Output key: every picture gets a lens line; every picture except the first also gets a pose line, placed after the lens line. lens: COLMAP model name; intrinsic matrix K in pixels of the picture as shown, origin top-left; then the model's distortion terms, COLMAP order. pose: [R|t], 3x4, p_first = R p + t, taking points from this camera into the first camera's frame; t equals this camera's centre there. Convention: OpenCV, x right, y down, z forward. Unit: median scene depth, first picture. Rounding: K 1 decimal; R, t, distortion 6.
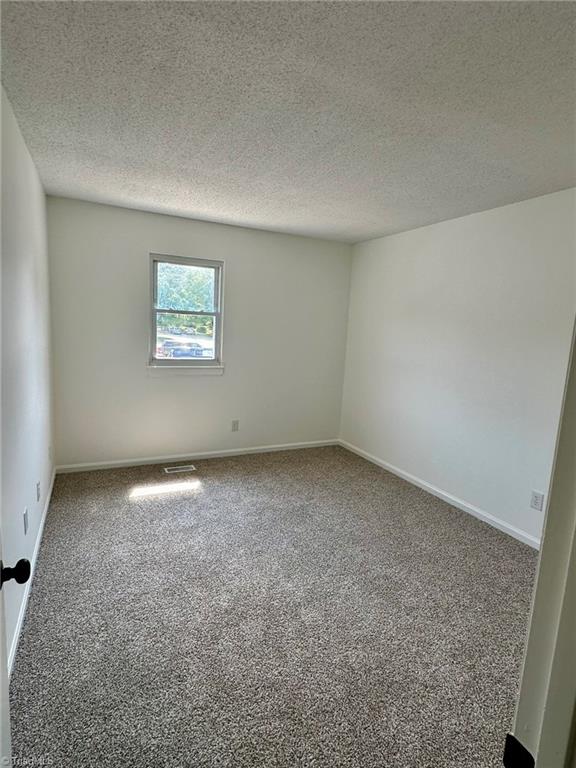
lens RADIAL K [[398.9, 0, 287.0], [0, 398.9, 374.5], [0, 0, 1]] dist [-0.000992, -0.000077]
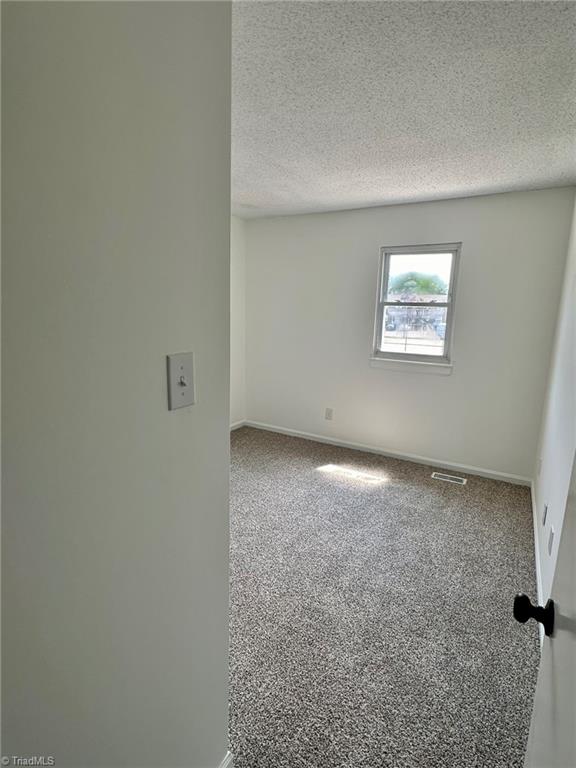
lens RADIAL K [[417.0, 0, 288.0], [0, 417.0, 384.0], [0, 0, 1]] dist [0.000405, 0.000057]
pose [[0.541625, 0.115932, -0.832588, 0.435411], [-0.108144, 0.991824, 0.067754, -0.002992], [0.833635, 0.053342, 0.549733, 0.223600]]
